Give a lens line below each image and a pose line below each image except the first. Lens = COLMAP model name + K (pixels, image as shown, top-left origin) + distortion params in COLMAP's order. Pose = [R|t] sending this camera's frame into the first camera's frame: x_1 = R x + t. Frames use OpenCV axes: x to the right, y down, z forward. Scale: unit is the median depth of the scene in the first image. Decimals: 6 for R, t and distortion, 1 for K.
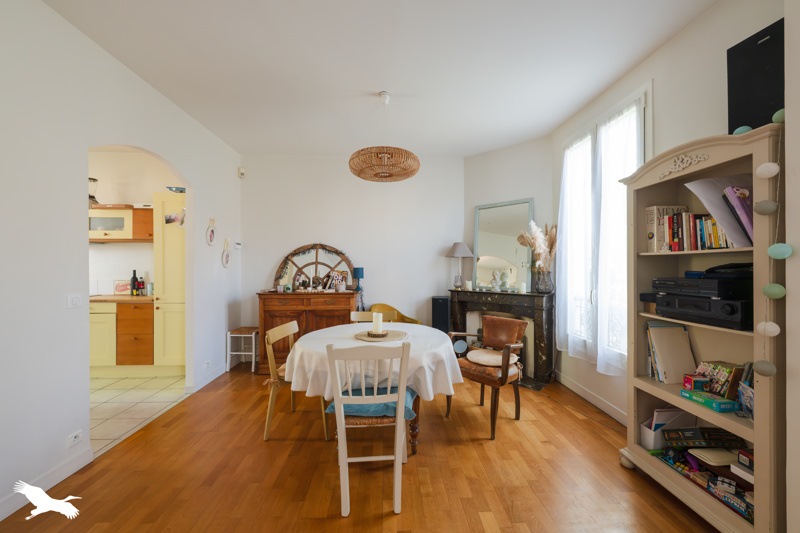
lens RADIAL K [[315.4, 0, 397.5], [0, 315.4, 261.7], [0, 0, 1]] dist [-0.000377, -0.000049]
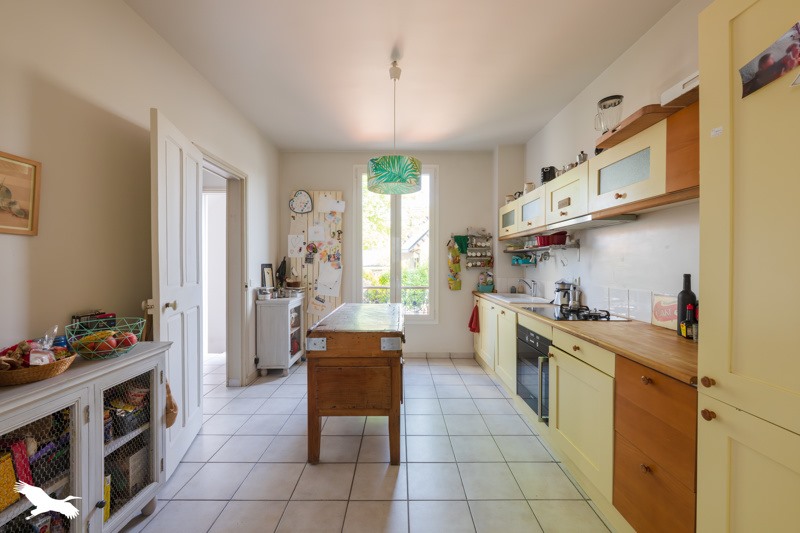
lens RADIAL K [[315.4, 0, 399.9], [0, 315.4, 264.1], [0, 0, 1]] dist [-0.000377, -0.000049]
pose [[-0.027357, 0.001159, -0.999625, -0.474387], [-0.002167, 0.999997, 0.001219, 0.015110], [0.999623, 0.002200, -0.027355, 0.731288]]
